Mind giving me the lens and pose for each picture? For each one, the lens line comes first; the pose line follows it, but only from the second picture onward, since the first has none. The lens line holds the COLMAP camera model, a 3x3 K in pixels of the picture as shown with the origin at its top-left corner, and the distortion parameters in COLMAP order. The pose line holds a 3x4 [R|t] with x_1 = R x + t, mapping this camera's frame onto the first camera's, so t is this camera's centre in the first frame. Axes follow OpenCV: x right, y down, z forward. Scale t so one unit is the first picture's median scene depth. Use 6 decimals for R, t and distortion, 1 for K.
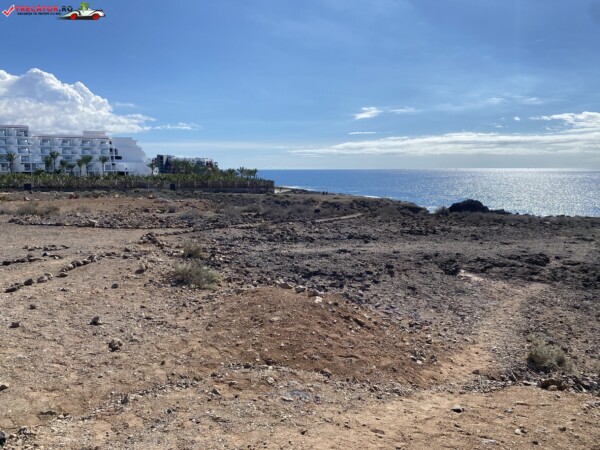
lens RADIAL K [[454.7, 0, 297.1], [0, 454.7, 225.3], [0, 0, 1]] dist [0.026553, -0.031283]
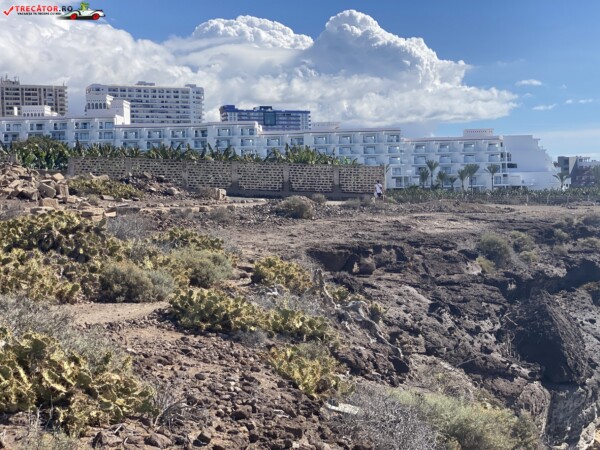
lens RADIAL K [[890.9, 0, 312.2], [0, 890.9, 216.5], [0, 0, 1]] dist [0.112160, 0.000000]
pose [[0.853079, 0.001867, -0.521779, 0.058648], [-0.044821, 0.996560, -0.069713, 0.037632], [0.519854, 0.082857, 0.850228, -0.313167]]
